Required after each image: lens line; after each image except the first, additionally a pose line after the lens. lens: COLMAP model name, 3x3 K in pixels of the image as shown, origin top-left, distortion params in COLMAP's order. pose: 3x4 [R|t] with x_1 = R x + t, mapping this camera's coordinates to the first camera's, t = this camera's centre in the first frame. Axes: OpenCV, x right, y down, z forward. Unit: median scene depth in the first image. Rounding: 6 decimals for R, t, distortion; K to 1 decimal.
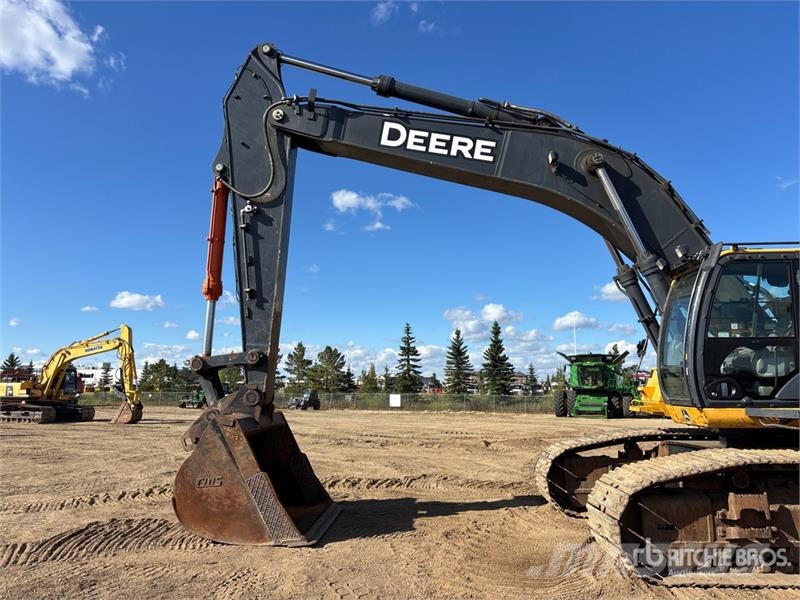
lens RADIAL K [[603.0, 0, 395.5], [0, 603.0, 301.1], [0, 0, 1]] dist [0.077399, -0.097222]
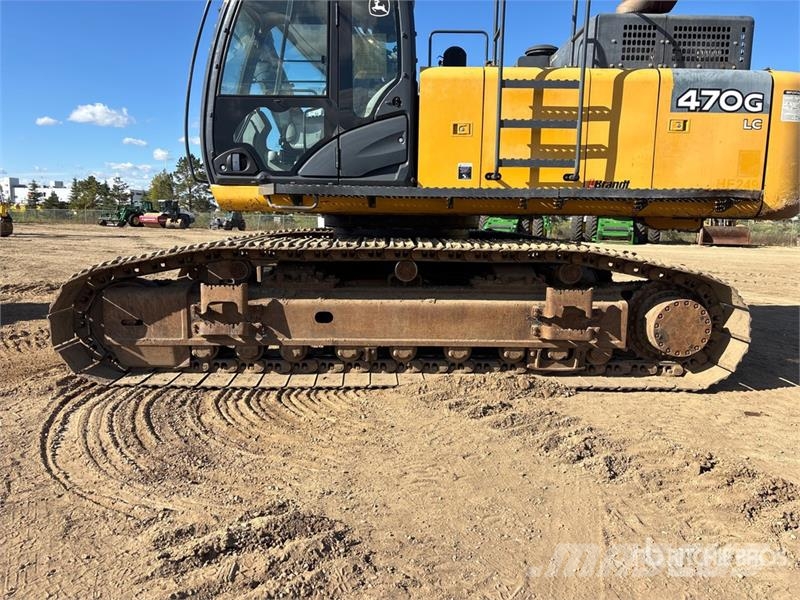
lens RADIAL K [[603.0, 0, 395.5], [0, 603.0, 301.1], [0, 0, 1]] dist [0.077399, -0.097222]
pose [[0.998919, 0.010463, 0.045295, 0.529367], [-0.022684, 0.960174, 0.278479, 0.069056], [-0.040577, -0.279206, 0.959374, 0.131431]]
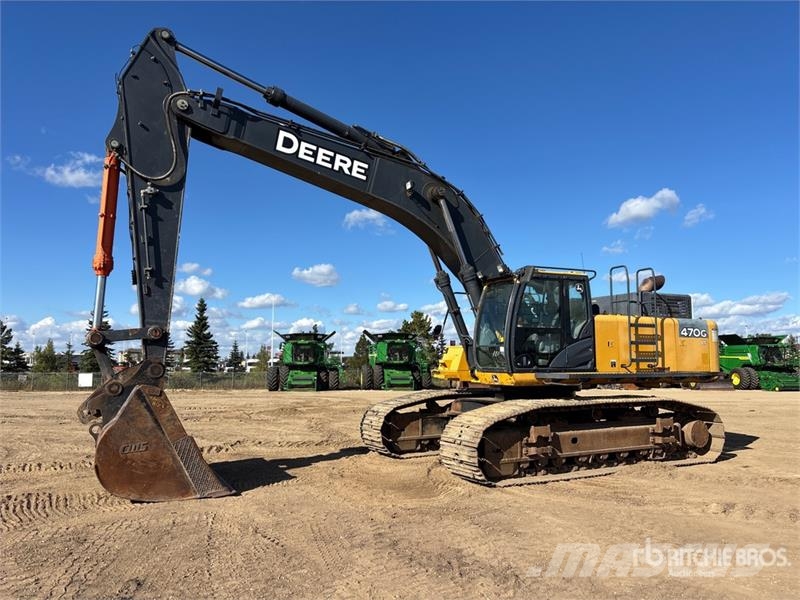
lens RADIAL K [[606.4, 0, 387.6], [0, 606.4, 309.3], [0, 0, 1]] dist [0.035589, 0.000557]
pose [[0.874268, 0.041295, 0.483684, -0.376772], [-0.065463, 0.997303, 0.033179, -0.010302], [-0.481010, -0.060670, 0.874614, -0.120263]]
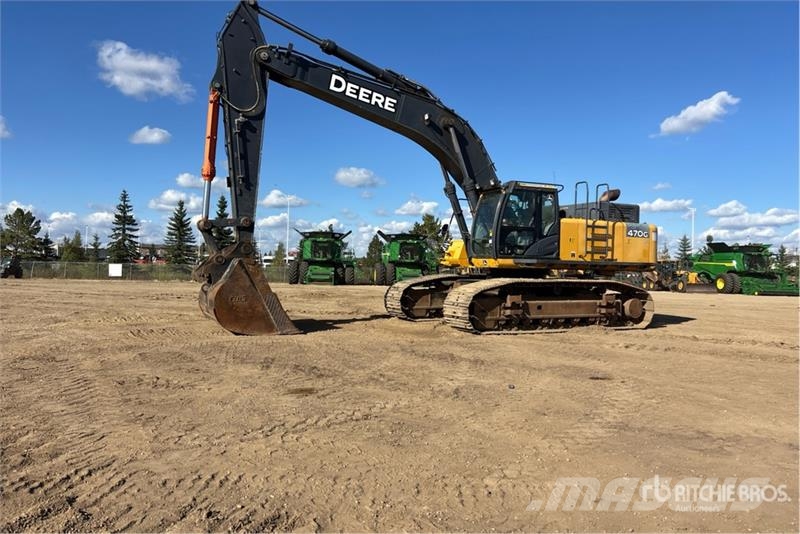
lens RADIAL K [[607.9, 0, 400.0], [0, 607.9, 267.0], [0, 0, 1]] dist [0.050470, -0.006401]
pose [[0.871332, 0.019954, 0.490288, -0.611299], [-0.091566, 0.988234, 0.122510, -0.017423], [-0.482075, -0.151641, 0.862907, -0.488972]]
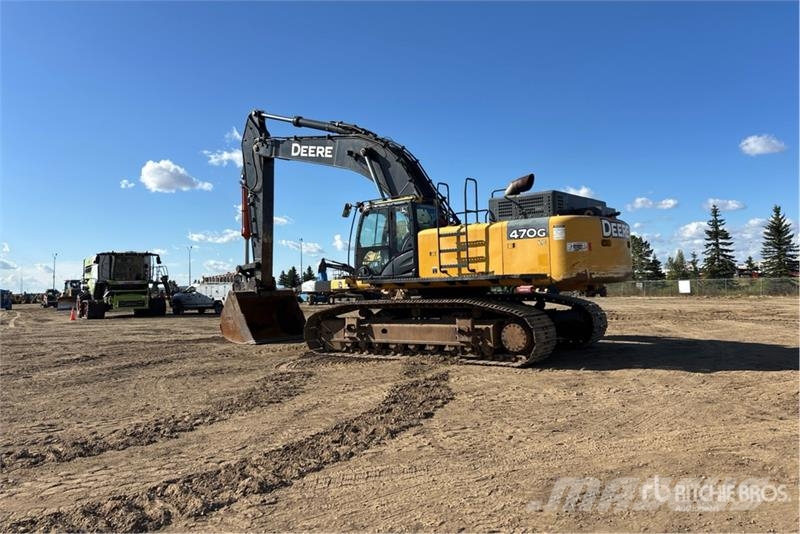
lens RADIAL K [[607.9, 0, 400.0], [0, 607.9, 267.0], [0, 0, 1]] dist [0.050470, -0.006401]
pose [[0.818638, -0.043219, -0.572681, 1.368665], [0.111886, 0.990060, 0.085222, -0.027300], [0.563305, -0.133841, 0.815337, -0.469575]]
